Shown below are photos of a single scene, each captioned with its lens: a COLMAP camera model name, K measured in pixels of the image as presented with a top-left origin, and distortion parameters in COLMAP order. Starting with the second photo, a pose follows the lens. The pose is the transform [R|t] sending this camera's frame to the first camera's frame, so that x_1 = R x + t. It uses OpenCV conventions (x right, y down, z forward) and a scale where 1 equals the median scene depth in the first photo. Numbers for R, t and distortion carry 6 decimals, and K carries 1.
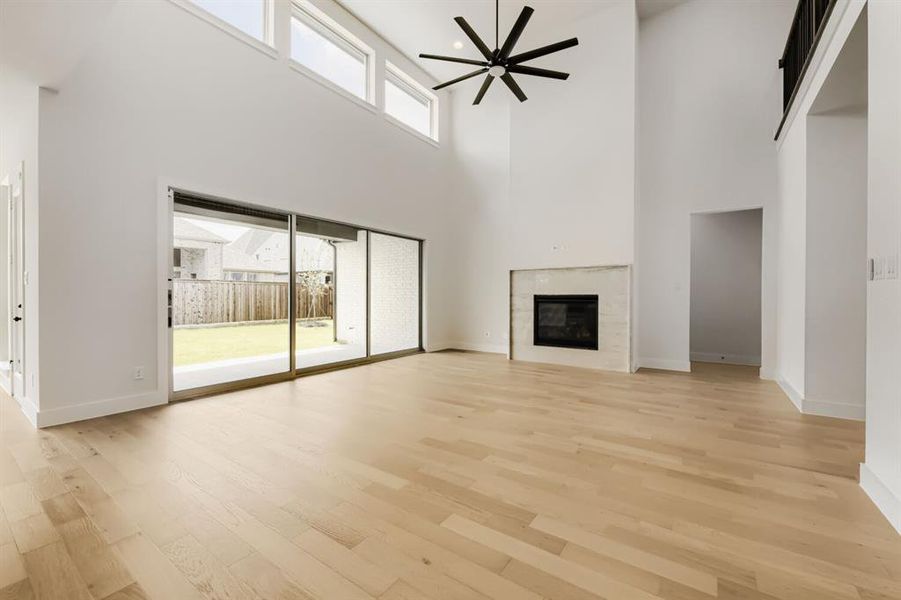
lens RADIAL K [[366.6, 0, 450.5], [0, 366.6, 300.0], [0, 0, 1]] dist [-0.001174, -0.000148]
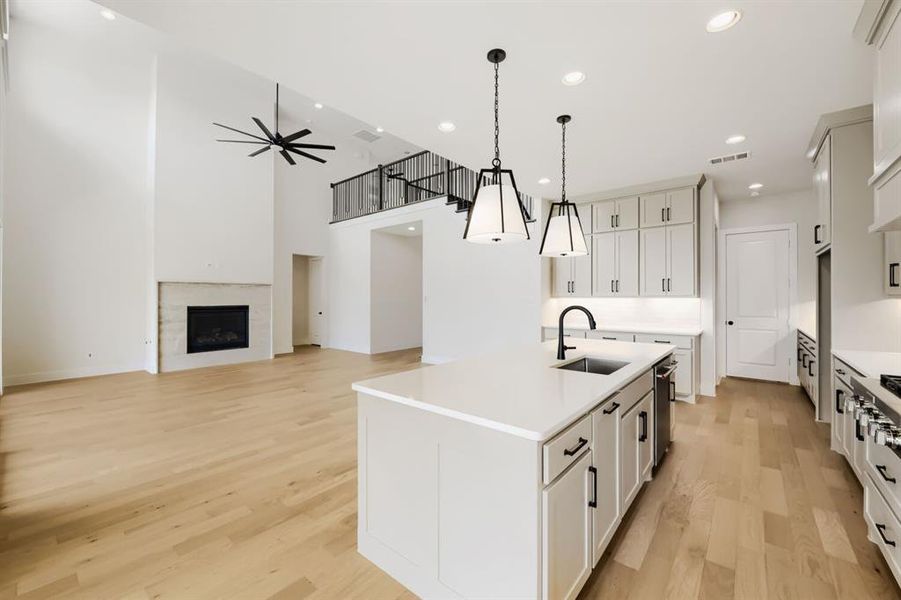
lens RADIAL K [[366.6, 0, 450.5], [0, 366.6, 300.0], [0, 0, 1]] dist [-0.001174, -0.000148]
pose [[0.068185, -0.003052, 0.997668, -0.778285], [0.018322, 0.999831, 0.001807, -0.020211], [-0.997504, 0.018156, 0.068230, 0.164709]]
